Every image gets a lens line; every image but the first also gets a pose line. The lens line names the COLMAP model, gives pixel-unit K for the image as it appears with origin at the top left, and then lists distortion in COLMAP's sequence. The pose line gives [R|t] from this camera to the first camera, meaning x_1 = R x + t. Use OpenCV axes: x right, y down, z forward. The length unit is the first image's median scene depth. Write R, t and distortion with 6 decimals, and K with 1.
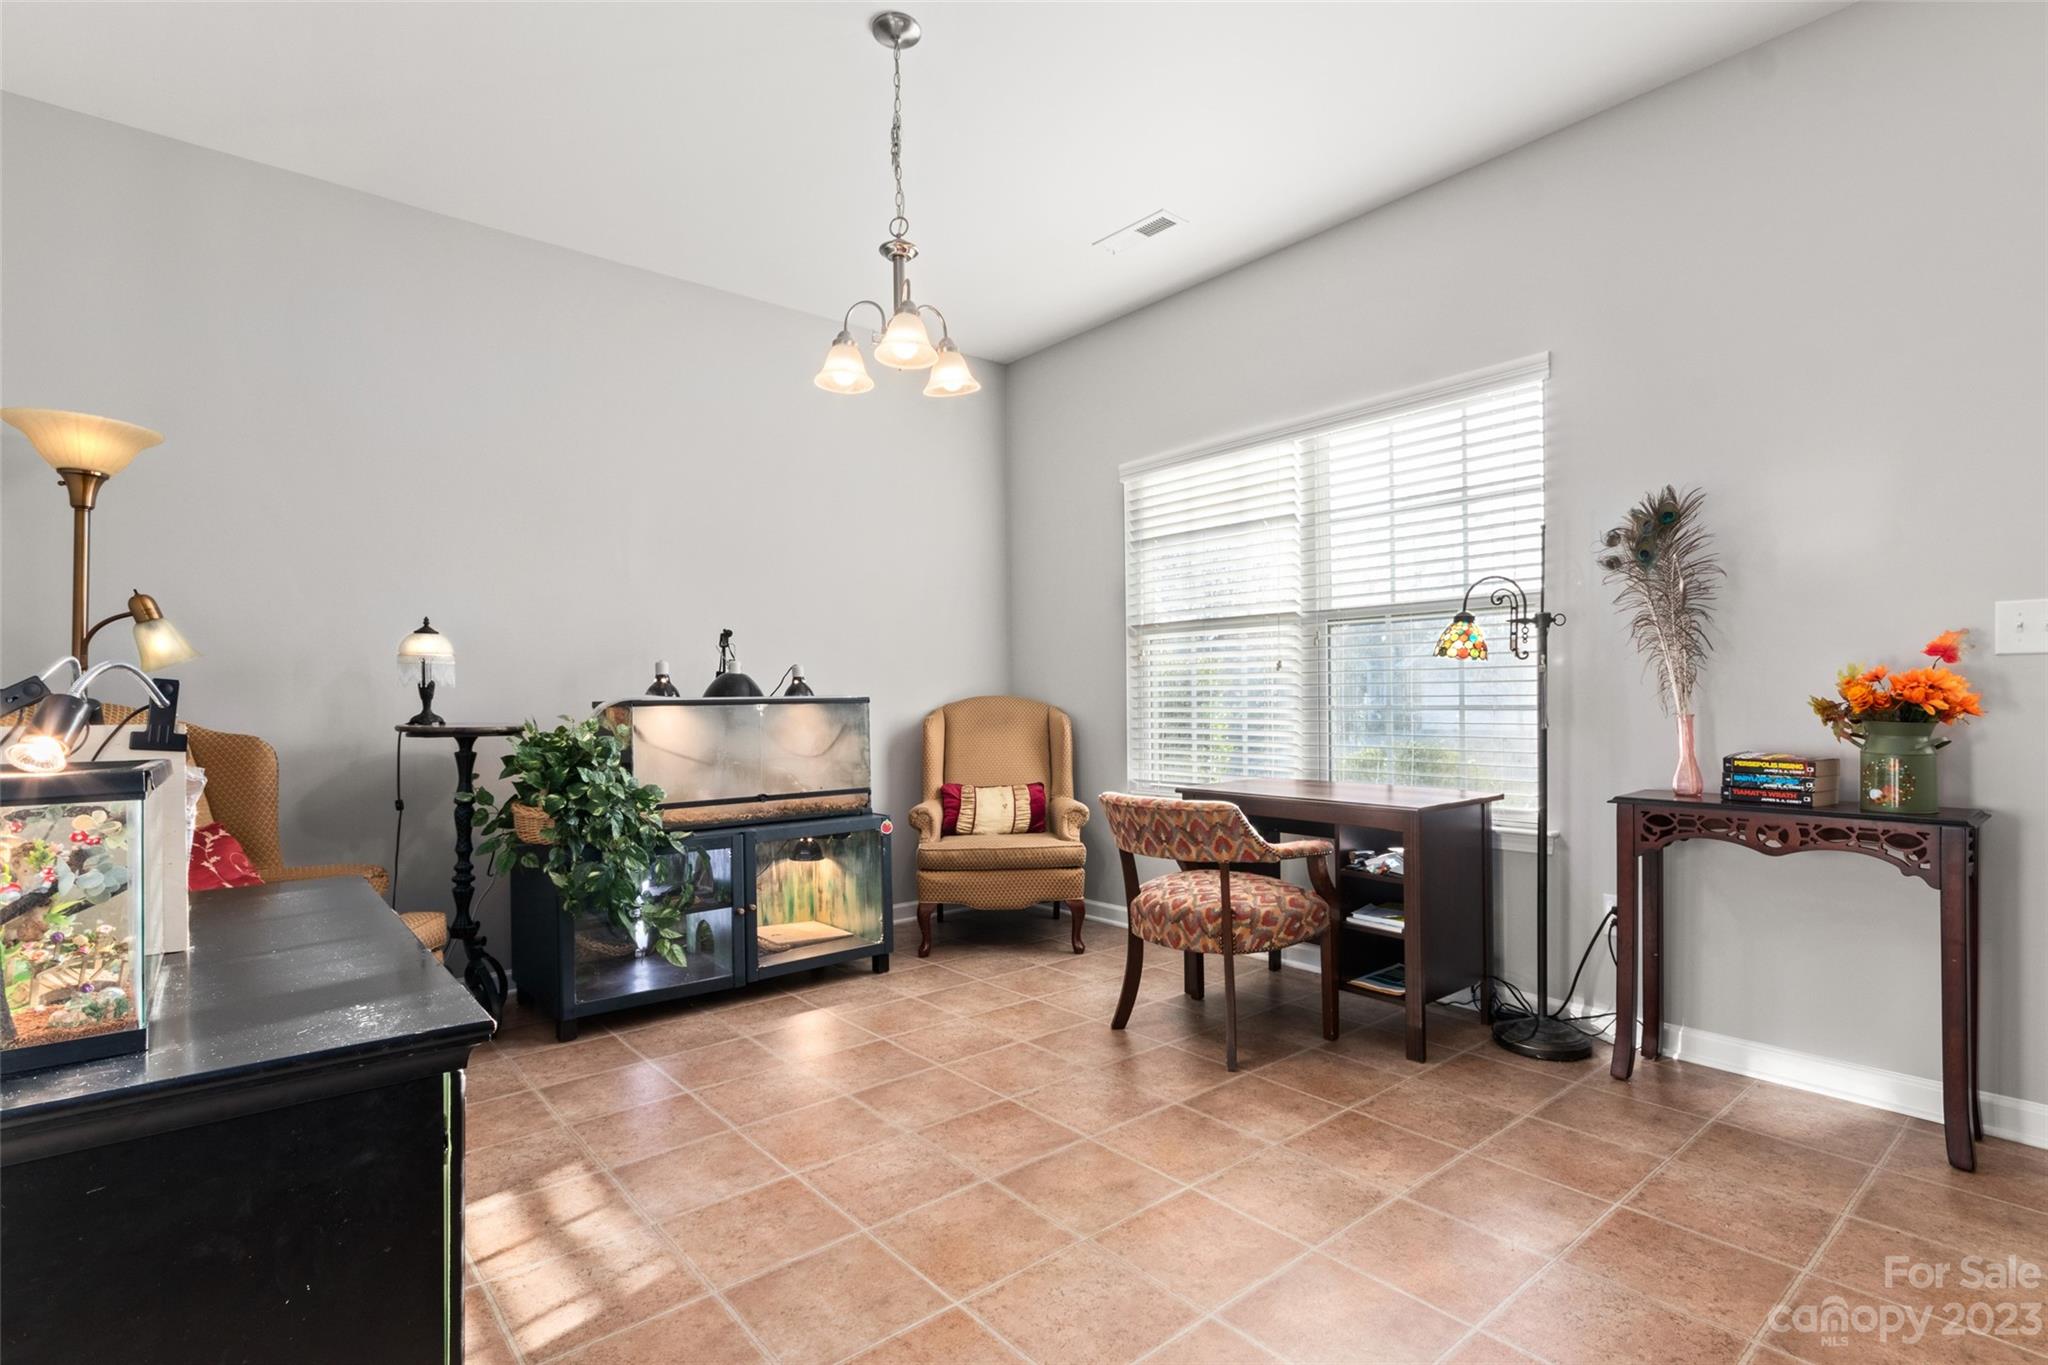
lens RADIAL K [[993.8, 0, 1023.7], [0, 993.8, 692.0], [0, 0, 1]] dist [-0.000037, -0.000001]
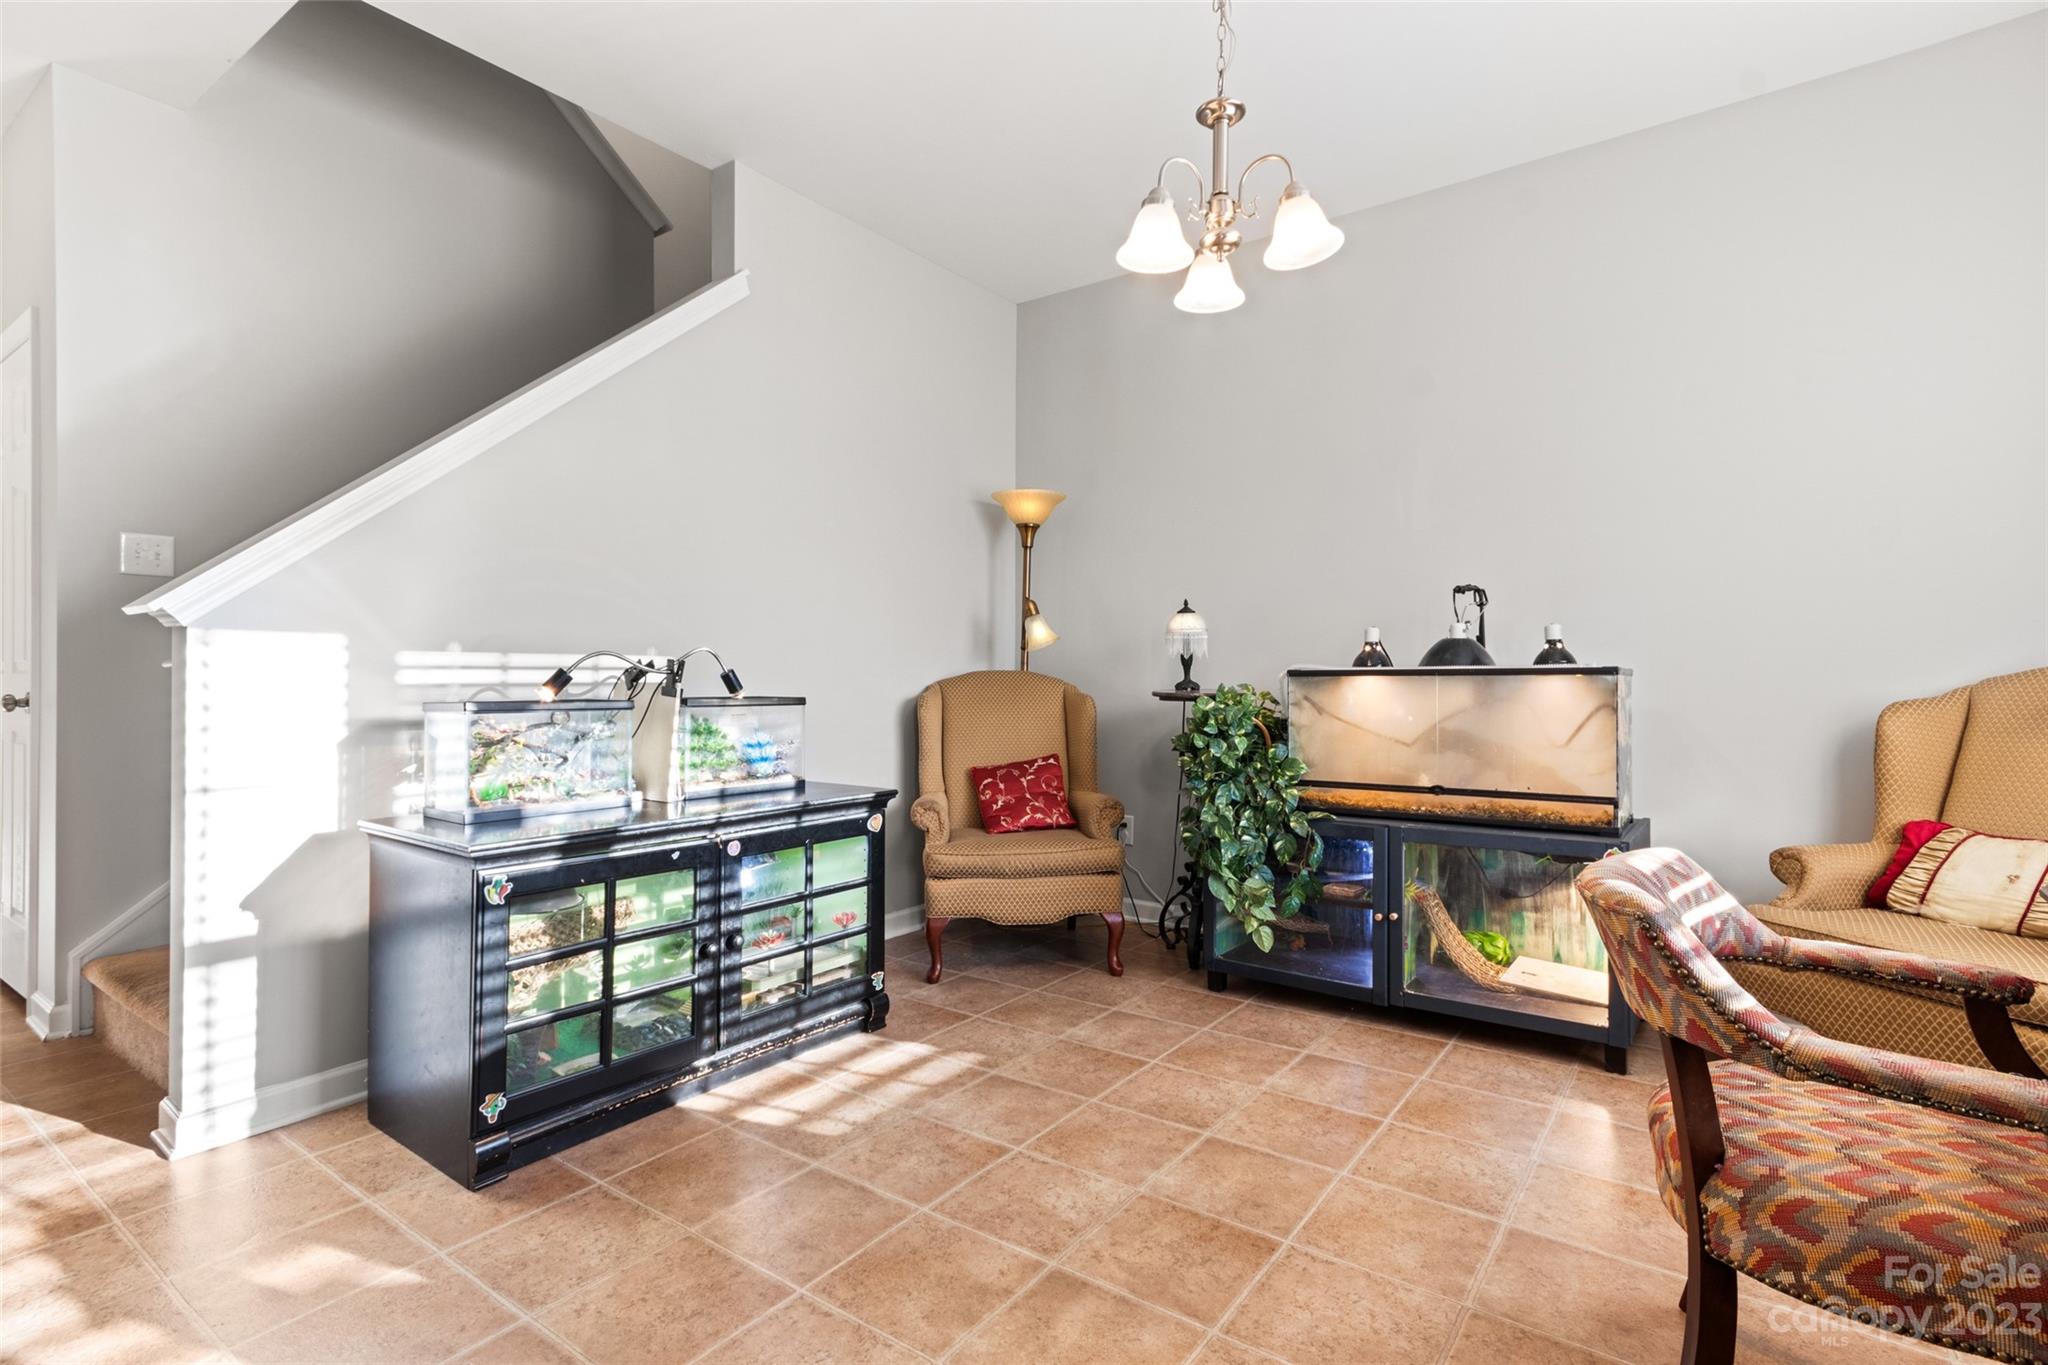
lens RADIAL K [[983.5, 0, 1005.9], [0, 983.5, 671.0], [0, 0, 1]] dist [-0.001030, 0.013760]
pose [[0.230367, 0.002231, -0.973101, 0.488260], [0.006731, 0.999970, 0.003886, 0.004011], [0.973080, -0.007445, 0.230346, 0.521398]]
